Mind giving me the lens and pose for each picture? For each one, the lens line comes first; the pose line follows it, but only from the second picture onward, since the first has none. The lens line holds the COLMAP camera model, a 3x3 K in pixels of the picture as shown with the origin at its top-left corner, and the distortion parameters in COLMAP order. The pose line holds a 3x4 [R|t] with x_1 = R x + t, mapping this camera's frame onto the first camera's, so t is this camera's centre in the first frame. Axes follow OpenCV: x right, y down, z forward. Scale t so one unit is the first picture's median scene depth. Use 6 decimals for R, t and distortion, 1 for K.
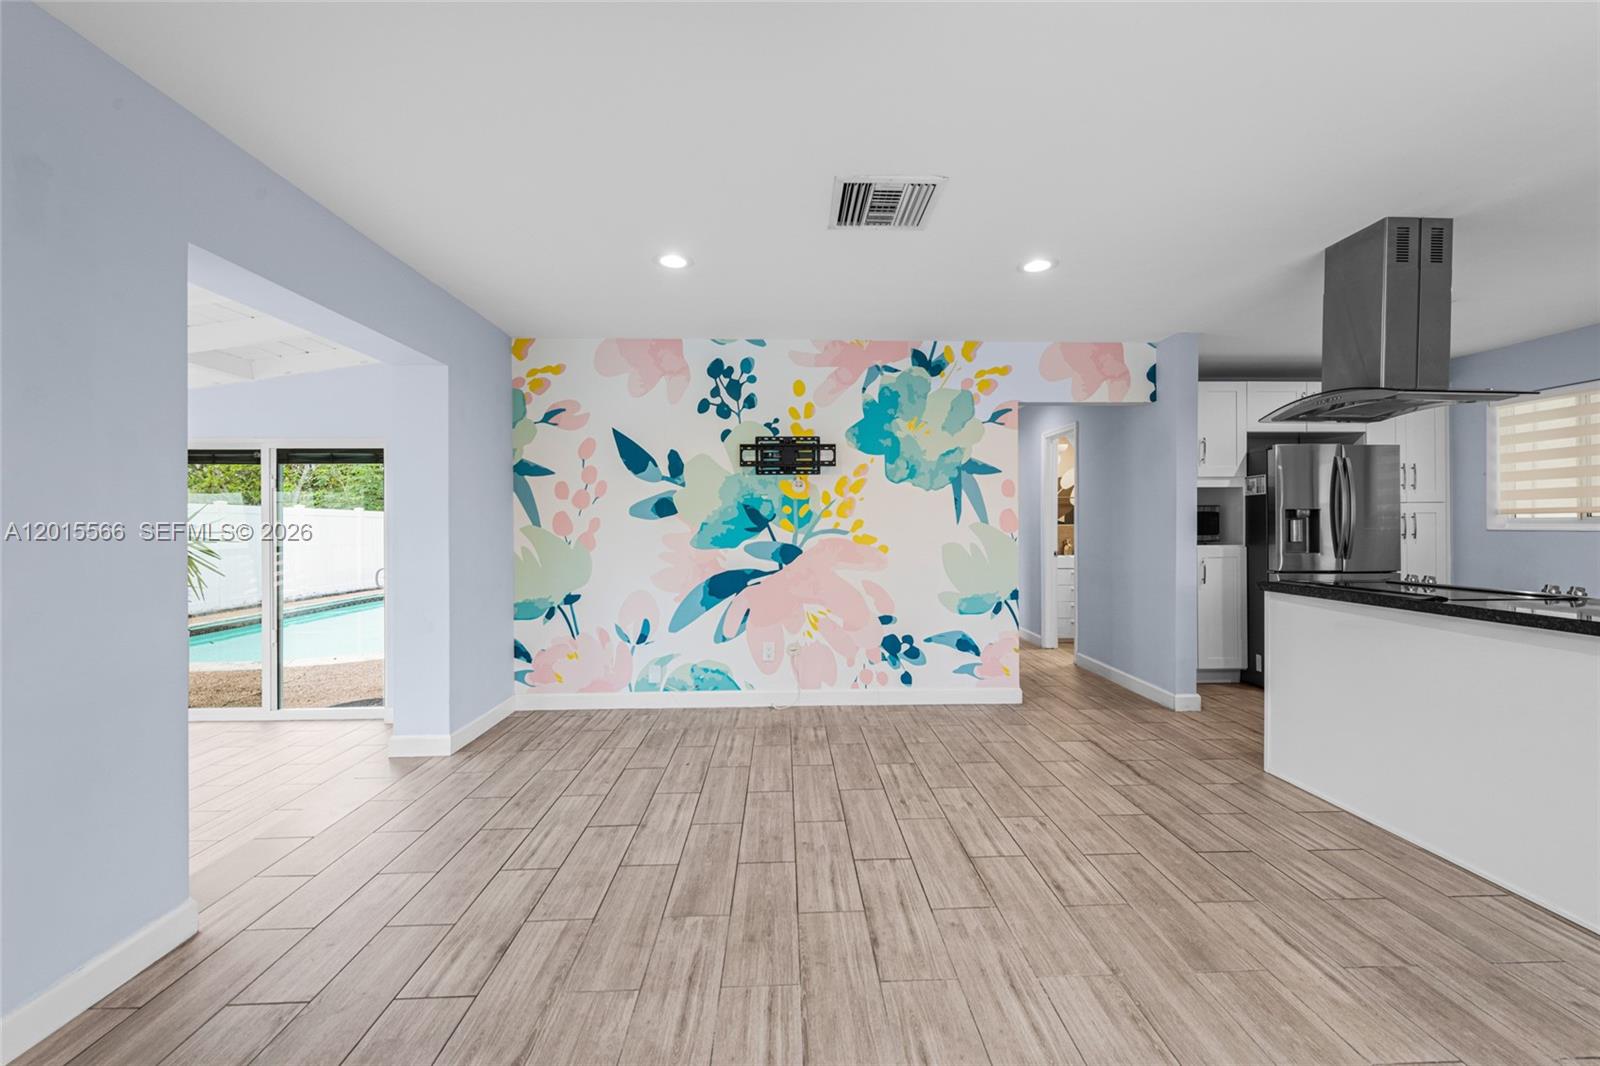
lens RADIAL K [[644.7, 0, 805.0], [0, 644.7, 526.1], [0, 0, 1]] dist [0.013457, -0.005520]
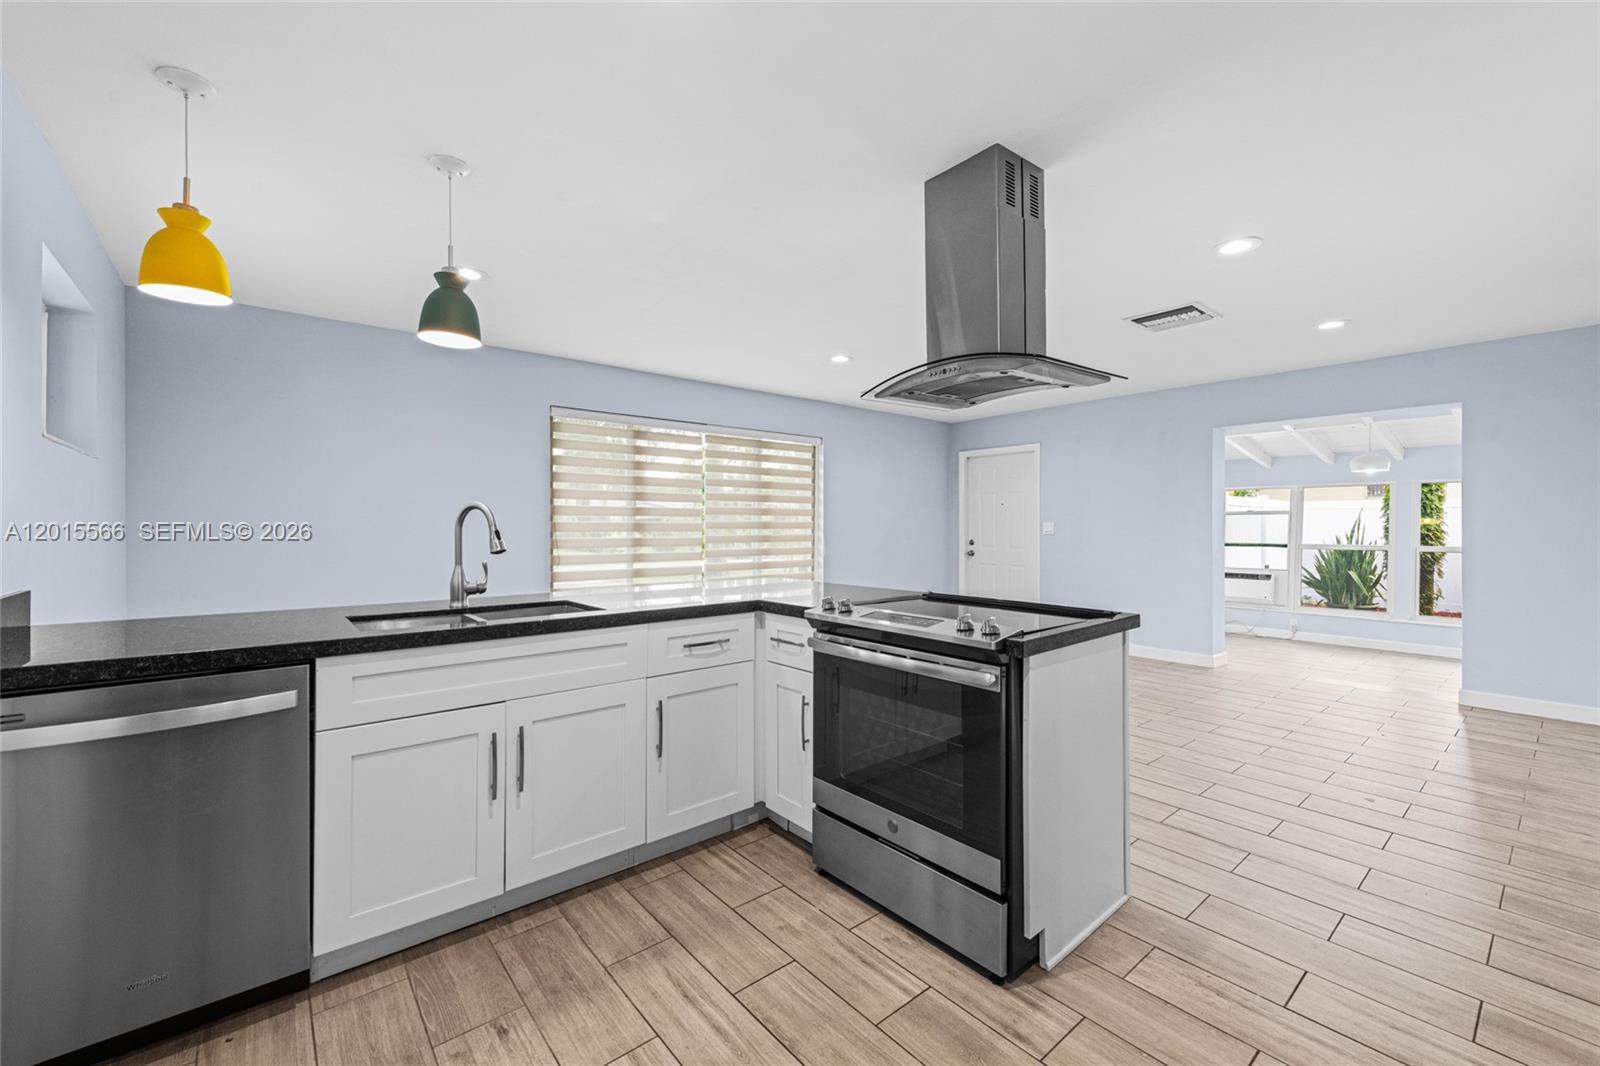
lens RADIAL K [[644.7, 0, 788.1], [0, 644.7, 526.7], [0, 0, 1]] dist [0.013457, -0.005520]
pose [[-0.802685, 0.000504, -0.596403, 1.018351], [-0.001004, 0.999997, 0.002196, -0.002342], [0.596402, 0.002362, -0.802682, 0.973961]]
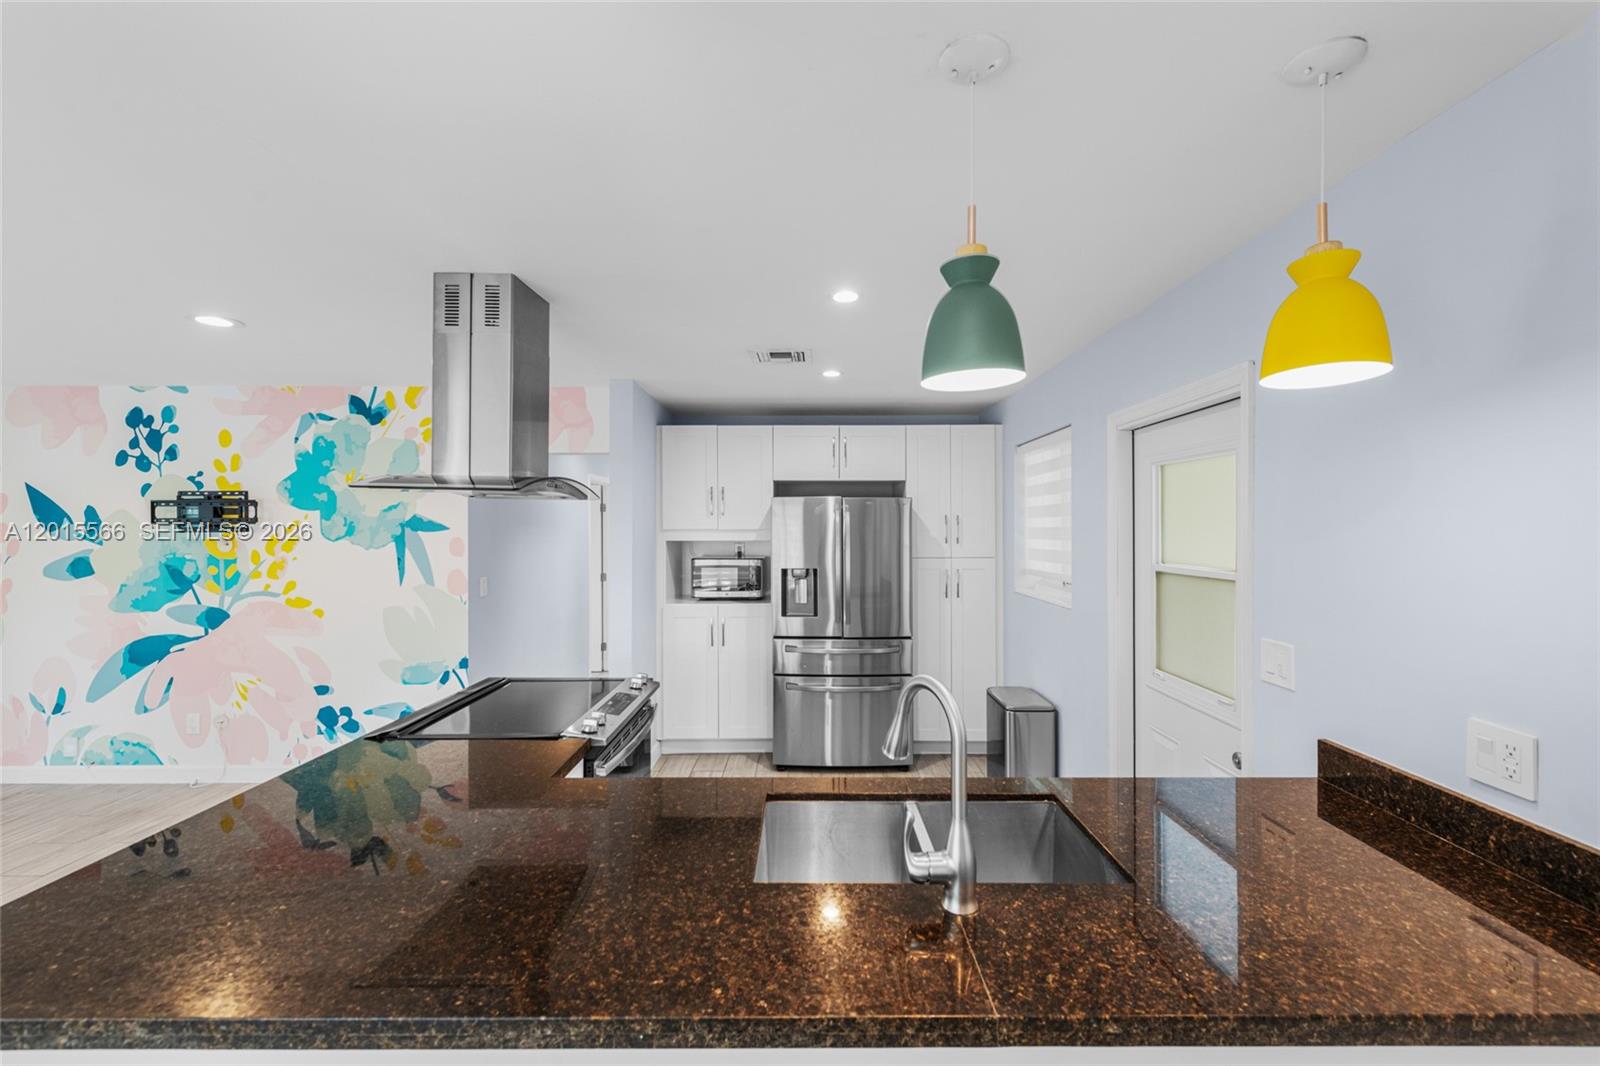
lens RADIAL K [[644.7, 0, 804.1], [0, 644.7, 531.6], [0, 0, 1]] dist [0.013457, -0.005520]
pose [[0.999349, 0.001613, -0.036051, 0.852498], [-0.001486, 0.999993, 0.003558, -0.085511], [0.036056, -0.003502, 0.999344, 0.102787]]
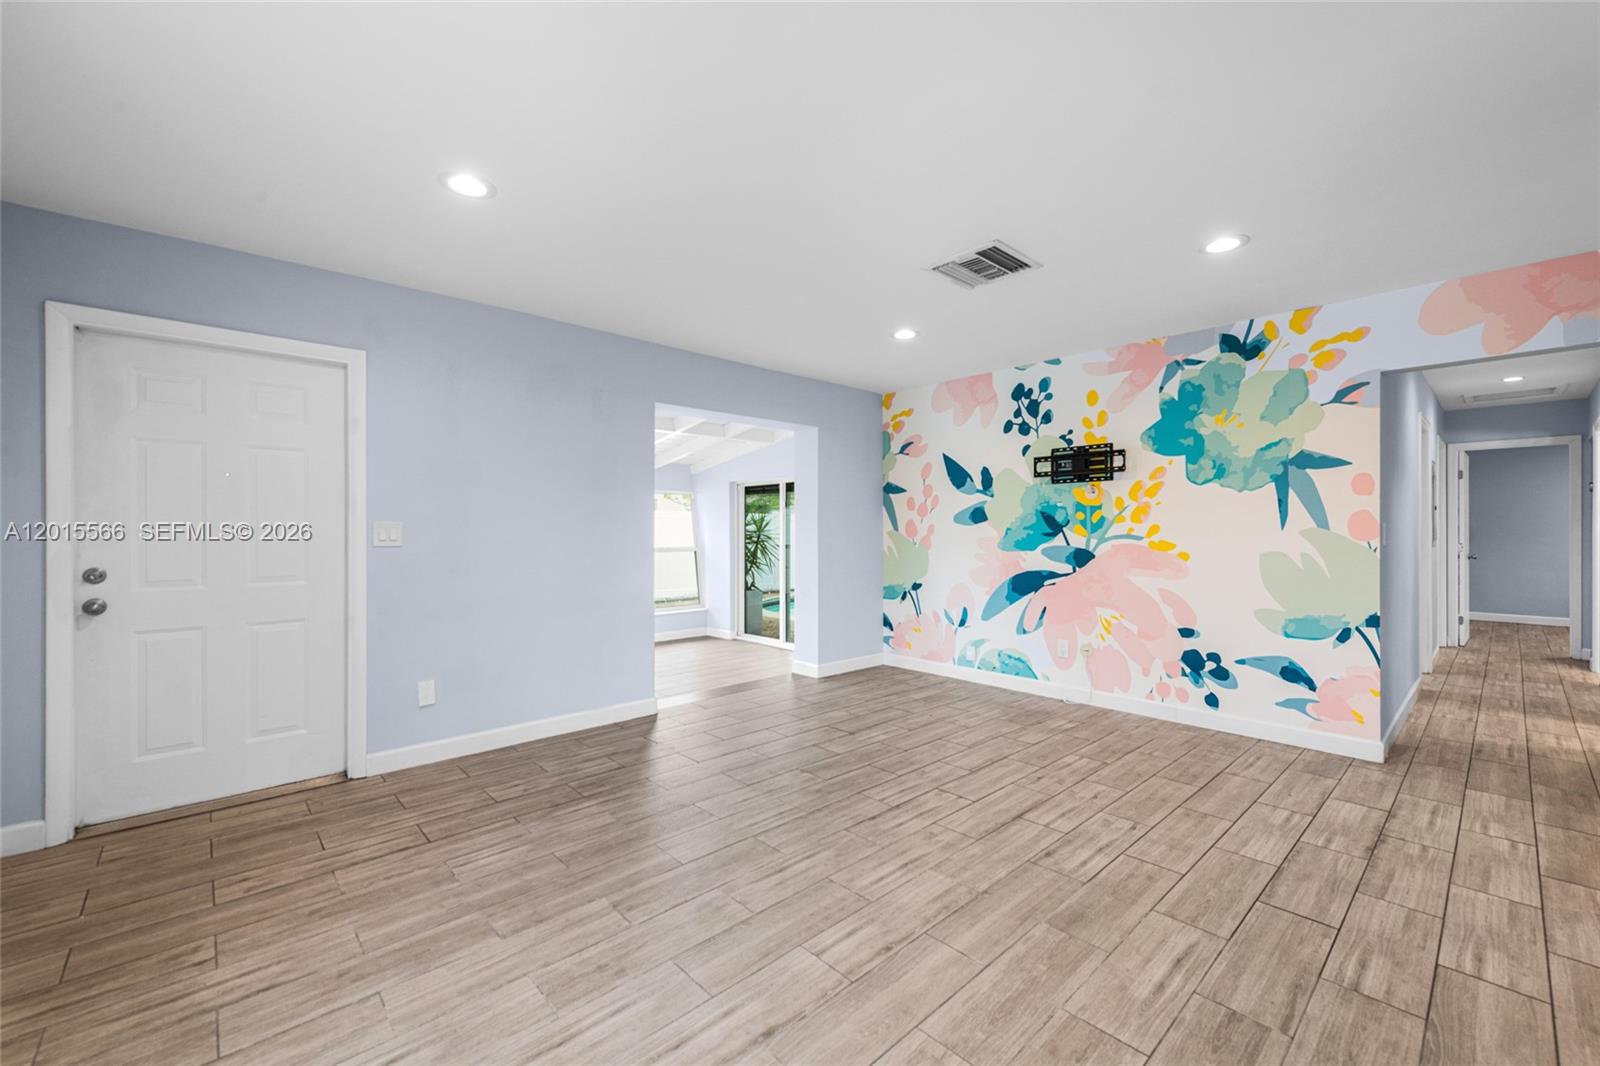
lens RADIAL K [[644.7, 0, 804.4], [0, 644.7, 531.8], [0, 0, 1]] dist [0.013457, -0.005520]
pose [[0.653986, 0.004135, -0.756495, 0.474402], [-0.002976, 0.999991, 0.002893, -0.001096], [0.756500, 0.000359, 0.653993, -0.026598]]
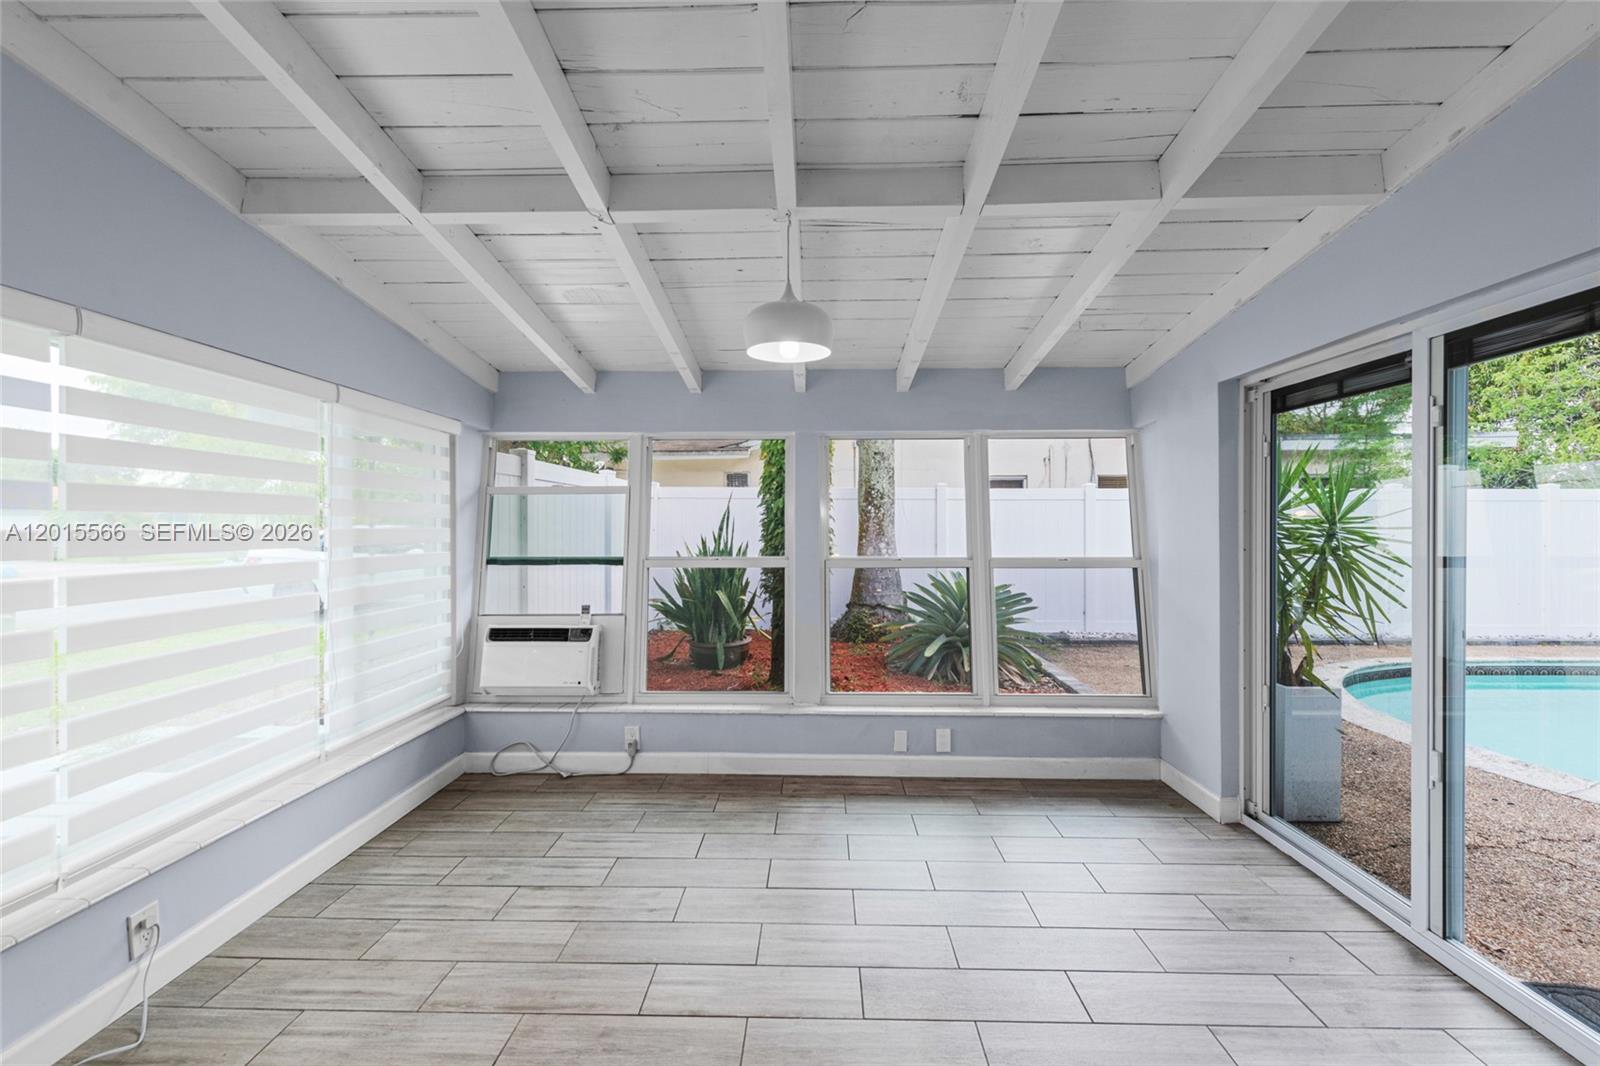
lens RADIAL K [[644.7, 0, 798.7], [0, 644.7, 528.8], [0, 0, 1]] dist [0.013457, -0.005520]
pose [[-0.076399, 0.005845, -0.997060, -0.367777], [0.003146, 0.999979, 0.005621, 0.007983], [0.997072, -0.002707, -0.076416, 0.642316]]
